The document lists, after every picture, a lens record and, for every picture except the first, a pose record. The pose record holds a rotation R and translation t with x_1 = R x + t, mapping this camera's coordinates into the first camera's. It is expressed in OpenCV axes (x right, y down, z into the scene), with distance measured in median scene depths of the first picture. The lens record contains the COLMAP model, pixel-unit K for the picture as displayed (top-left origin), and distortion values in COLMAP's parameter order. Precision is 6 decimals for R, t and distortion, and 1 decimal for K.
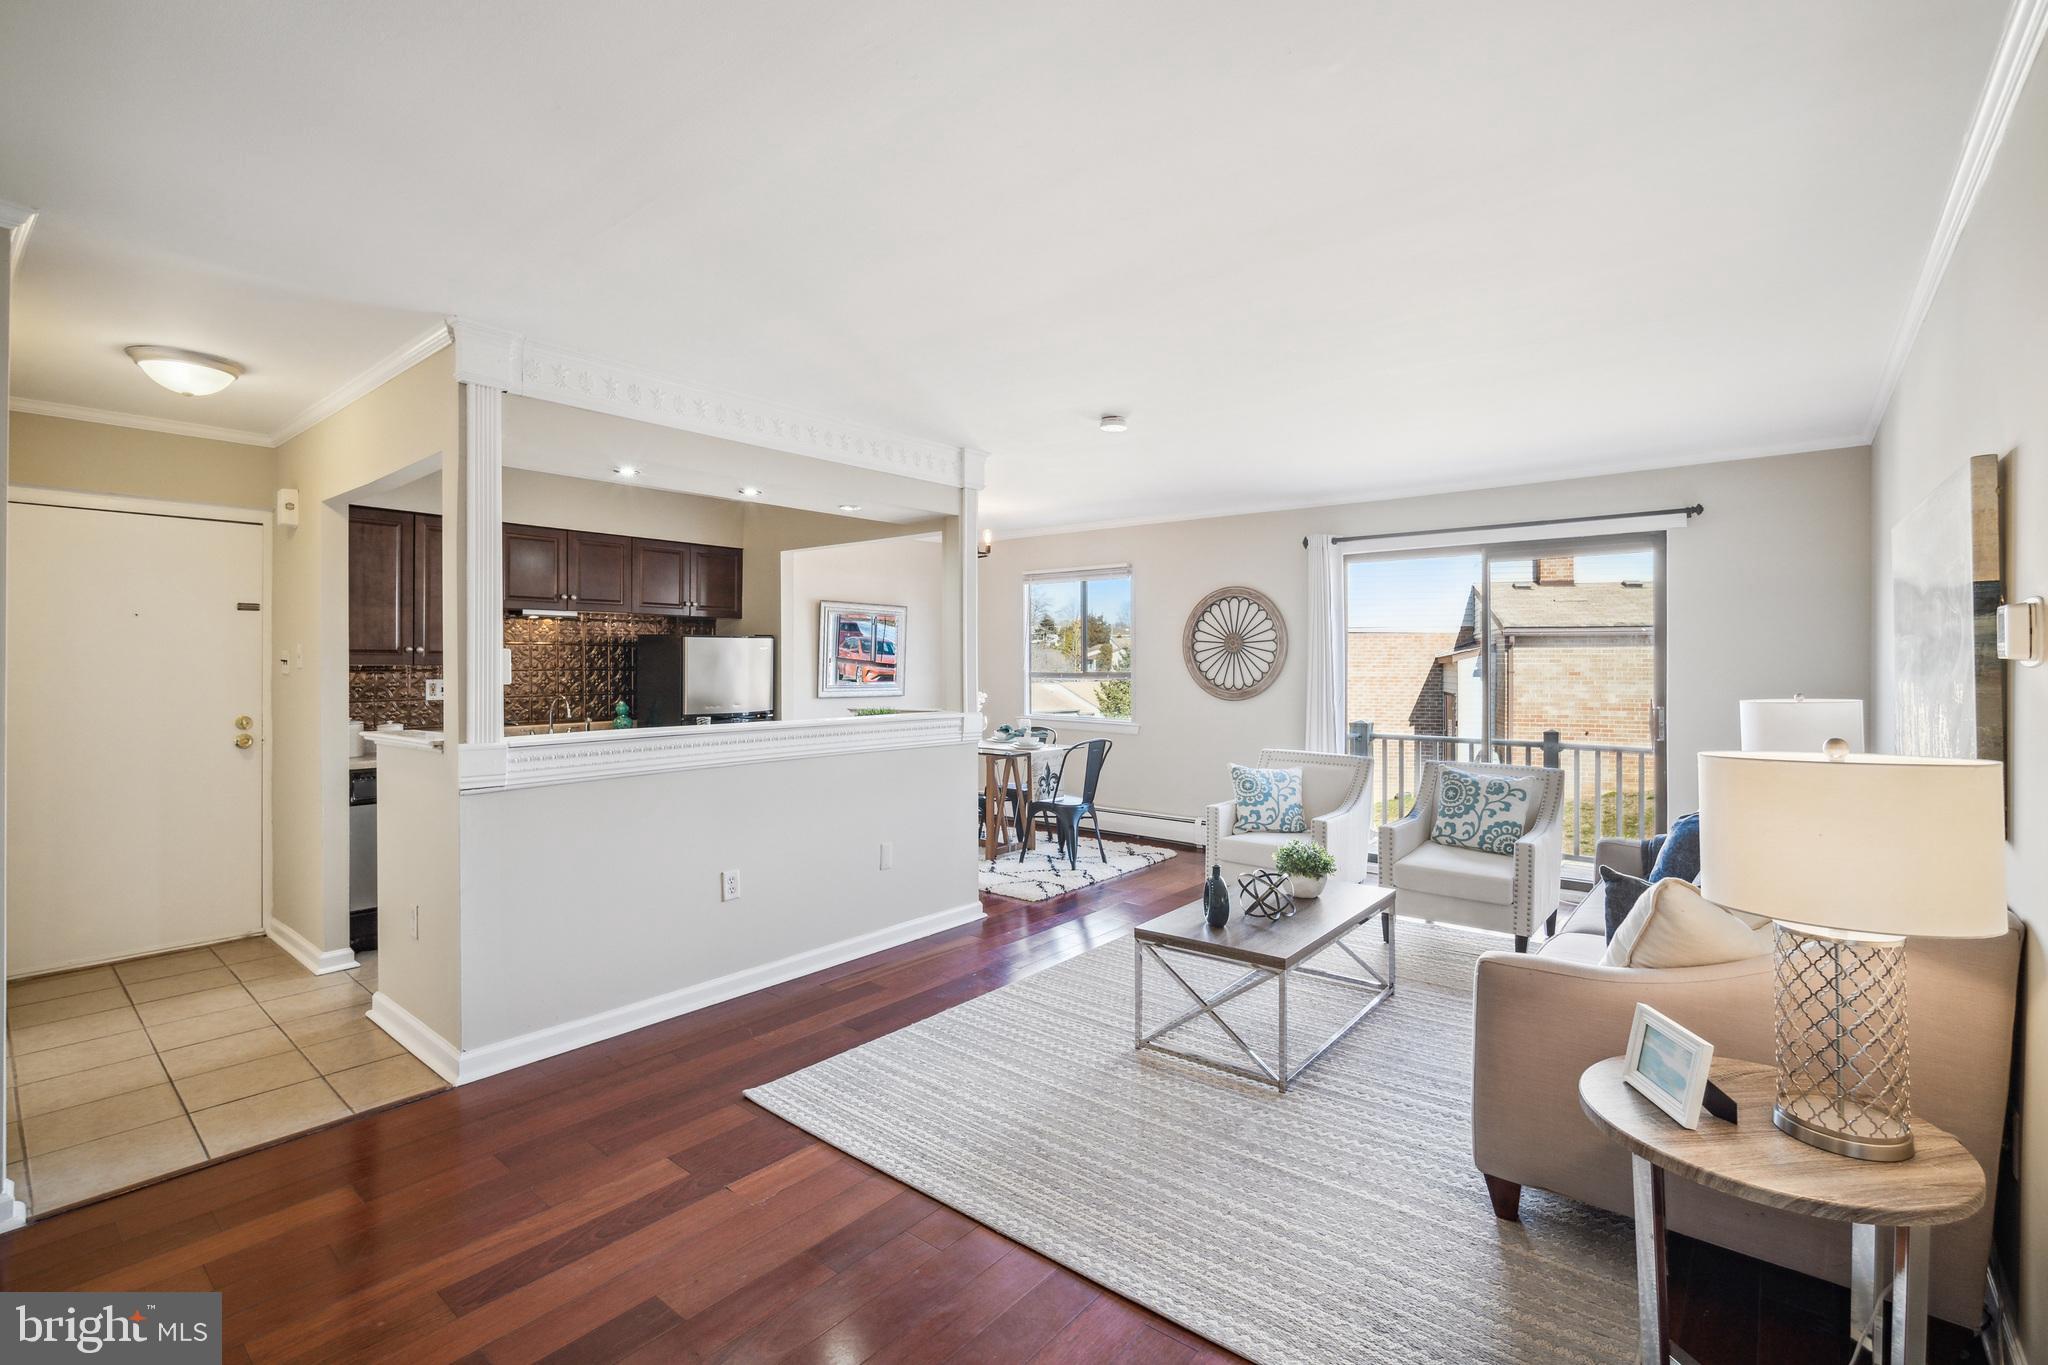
lens RADIAL K [[922.8, 0, 1021.2], [0, 922.8, 666.8], [0, 0, 1]] dist [-0.011240, 0.001903]
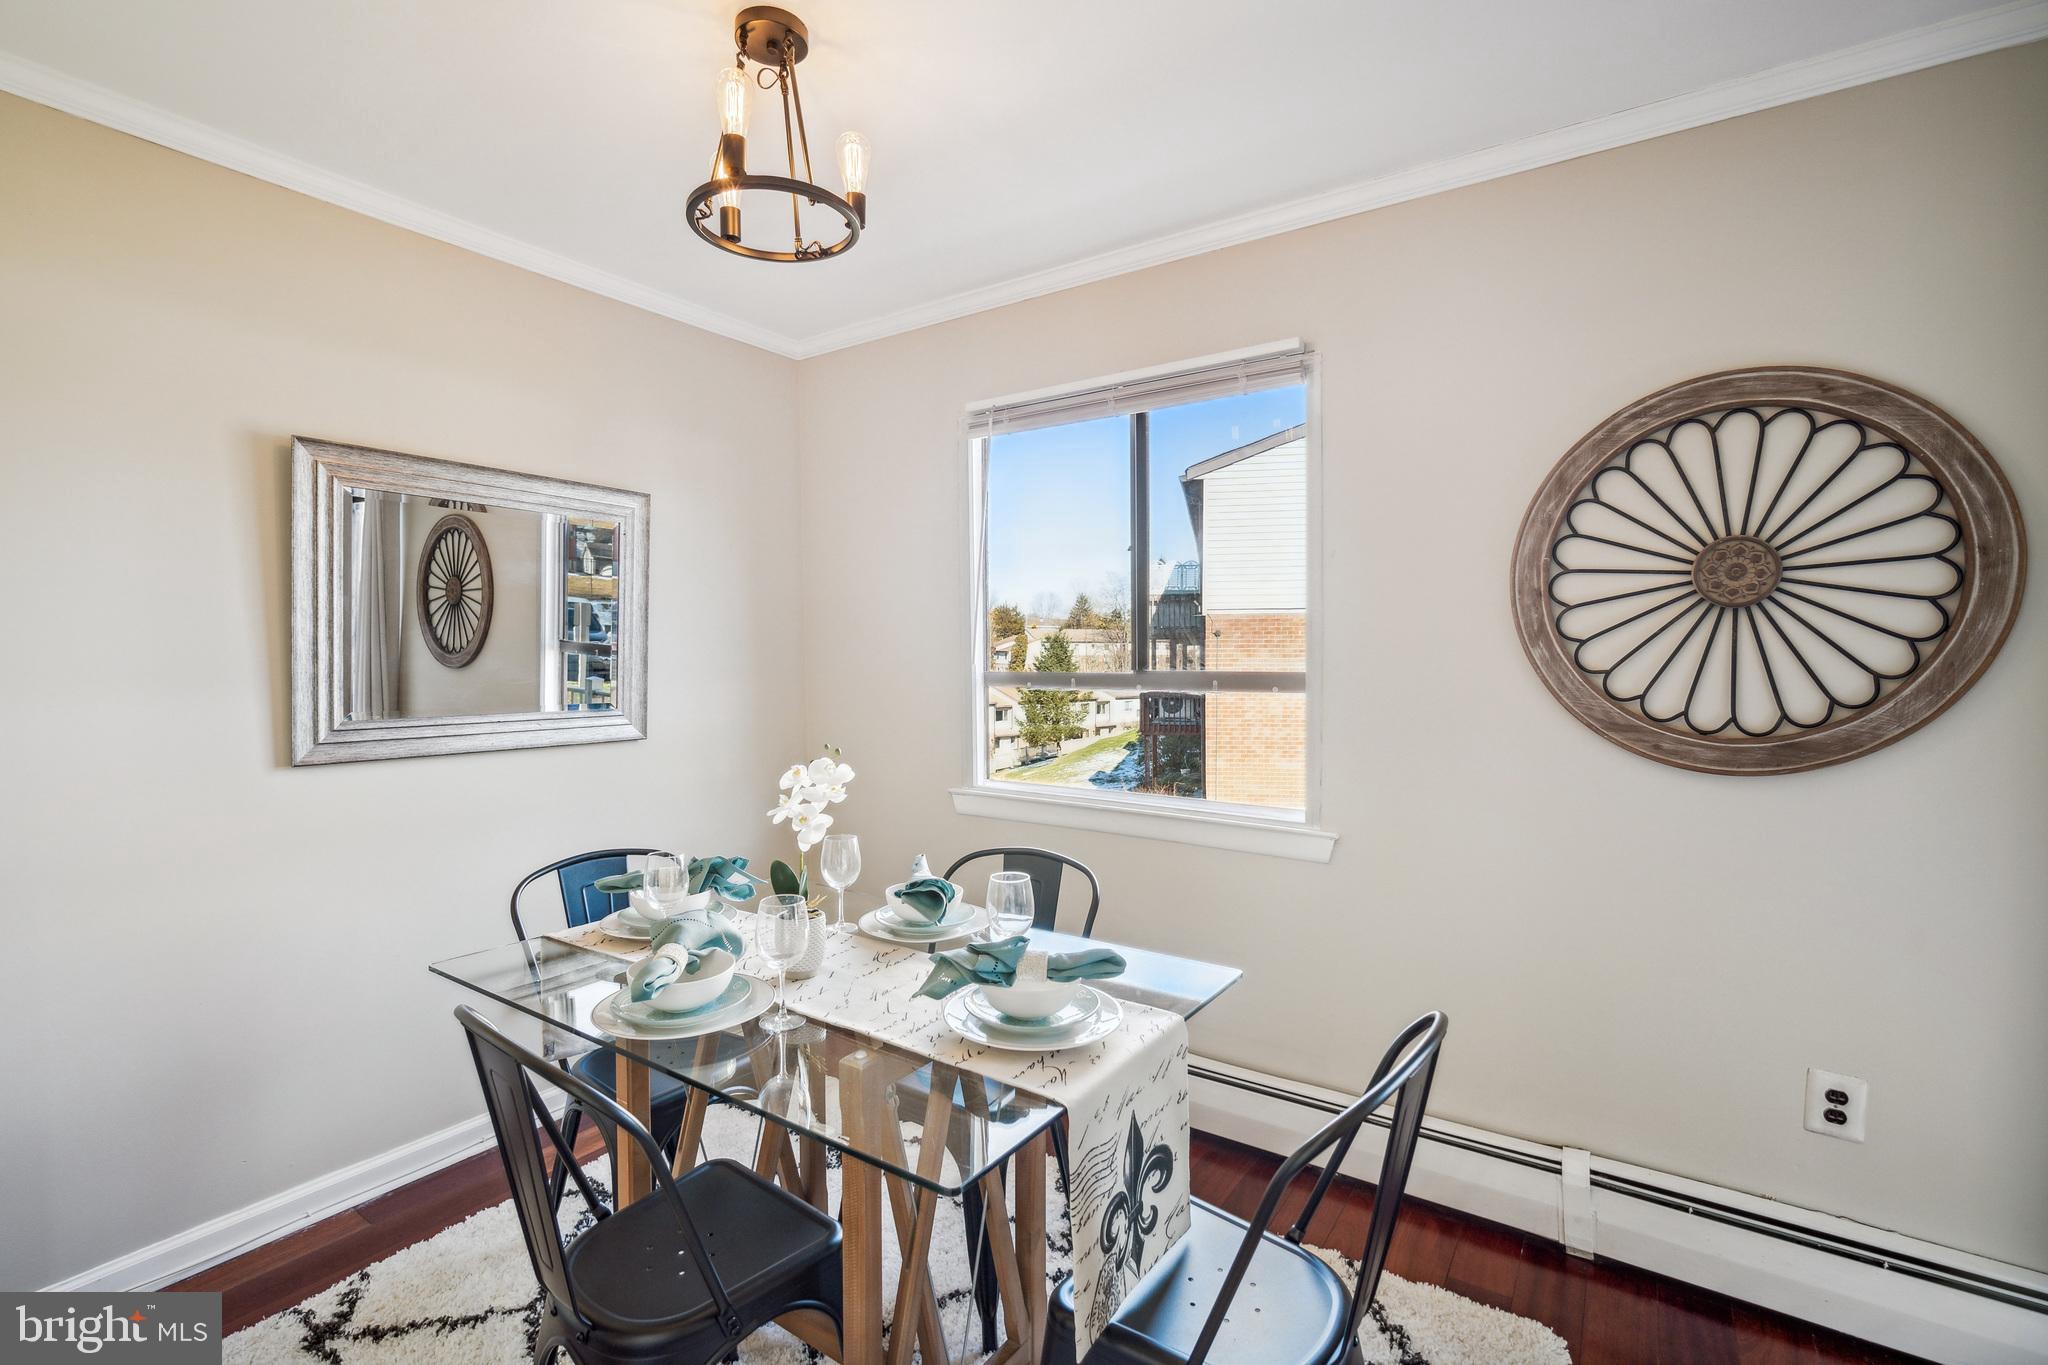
lens RADIAL K [[922.8, 0, 1027.6], [0, 922.8, 683.2], [0, 0, 1]] dist [-0.011240, 0.001903]
pose [[0.994665, -0.007375, 0.102895, -0.015088], [0.004677, 0.999640, 0.026436, -0.000004], [-0.103053, -0.025814, 0.994341, 0.734473]]
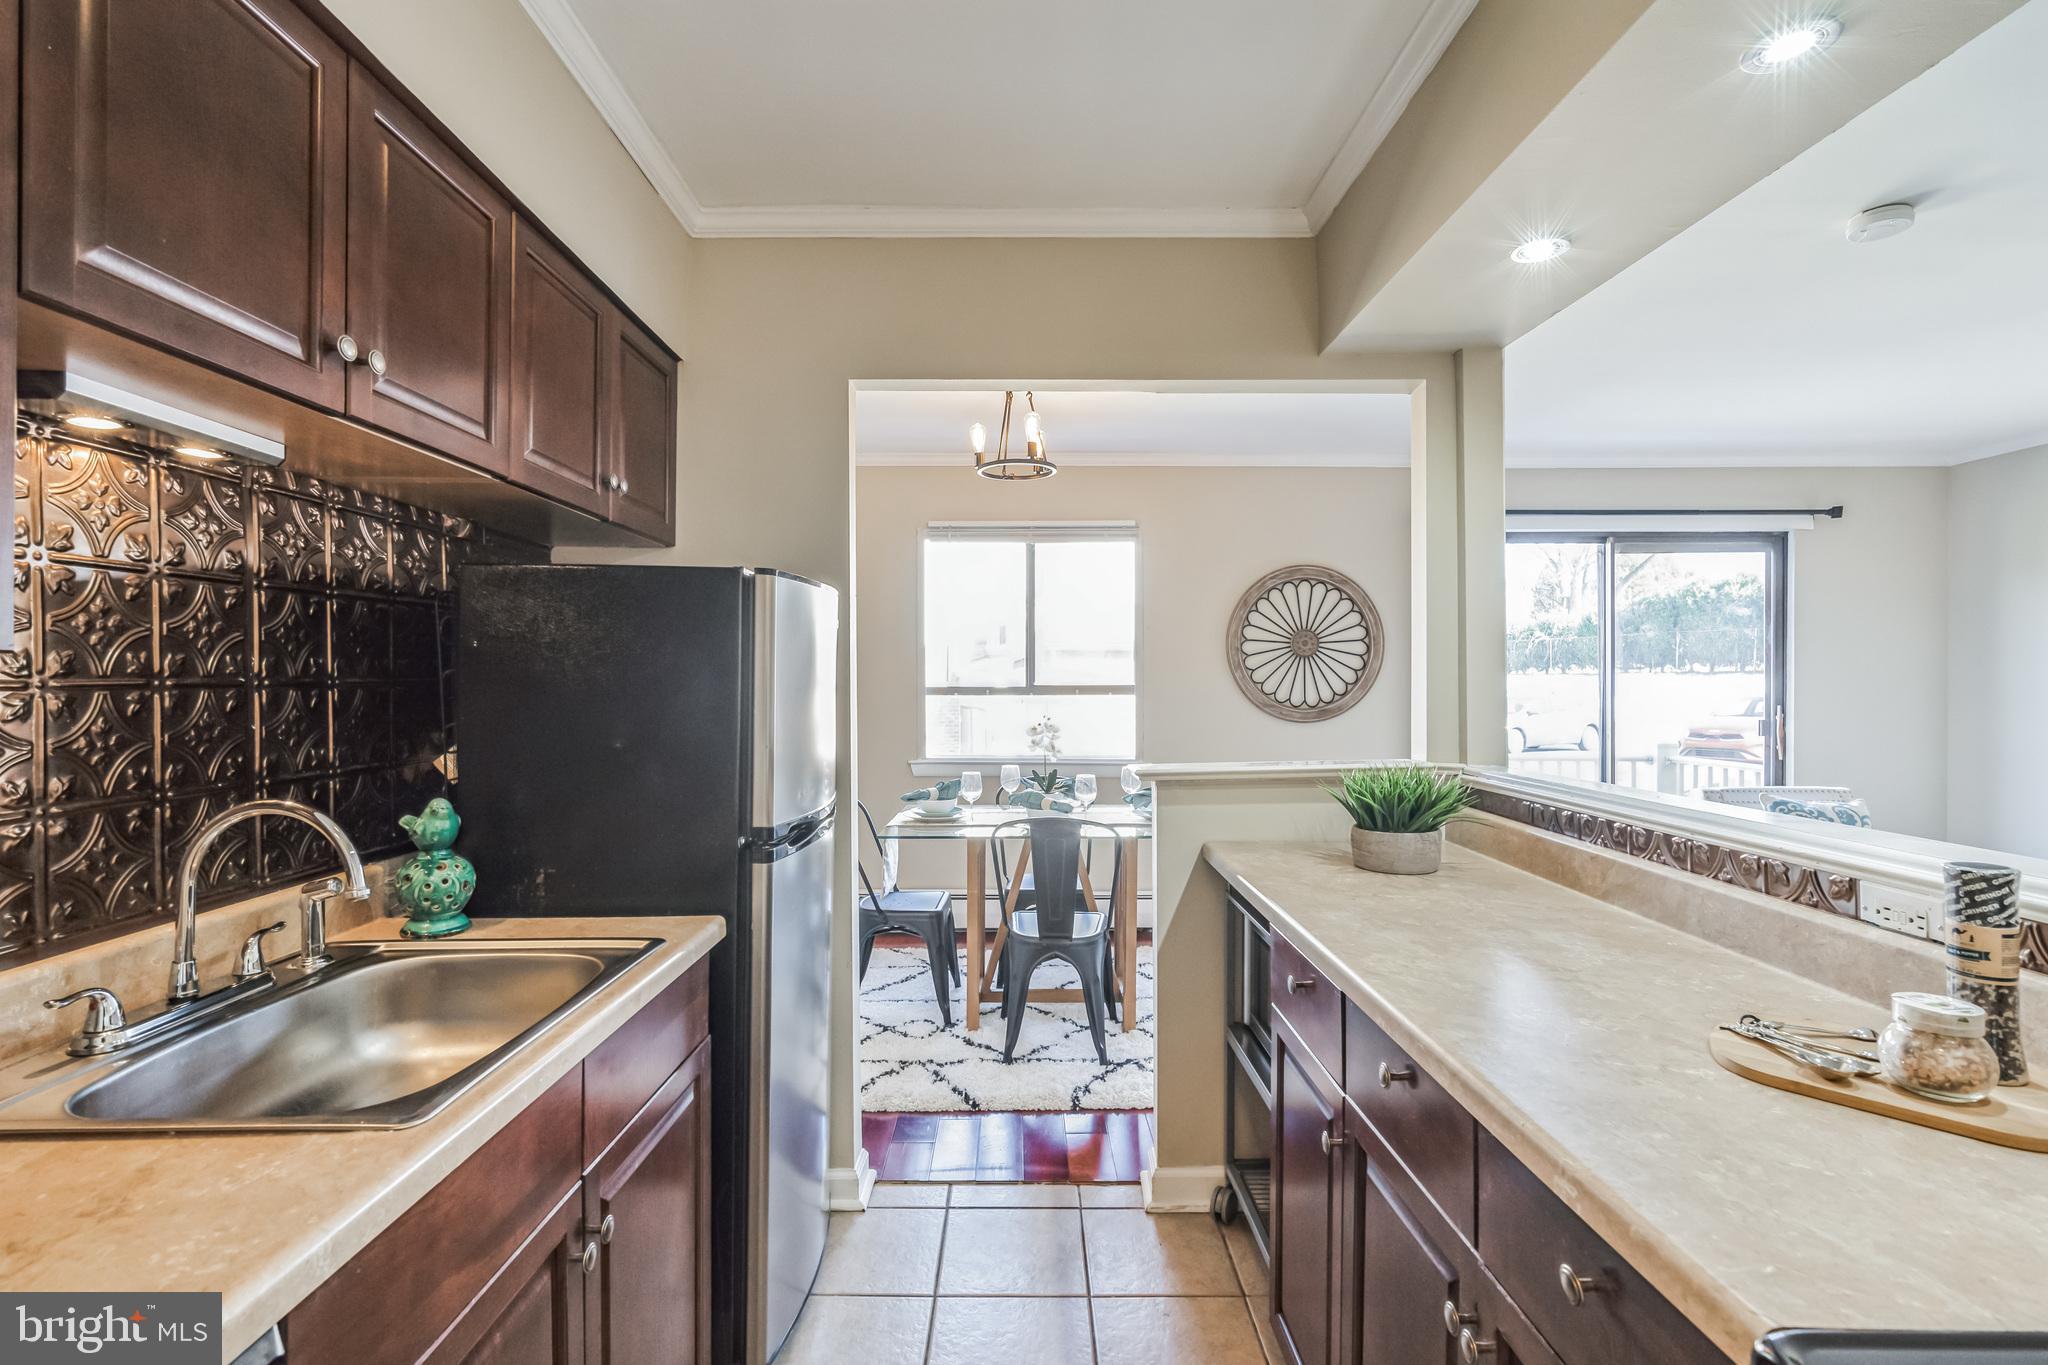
lens RADIAL K [[922.8, 0, 1037.0], [0, 922.8, 686.6], [0, 0, 1]] dist [-0.011240, 0.001903]
pose [[0.754574, -0.009054, 0.656152, -0.399177], [0.007336, 0.999959, 0.005361, 0.003022], [-0.656174, 0.000768, 0.754610, 0.586412]]
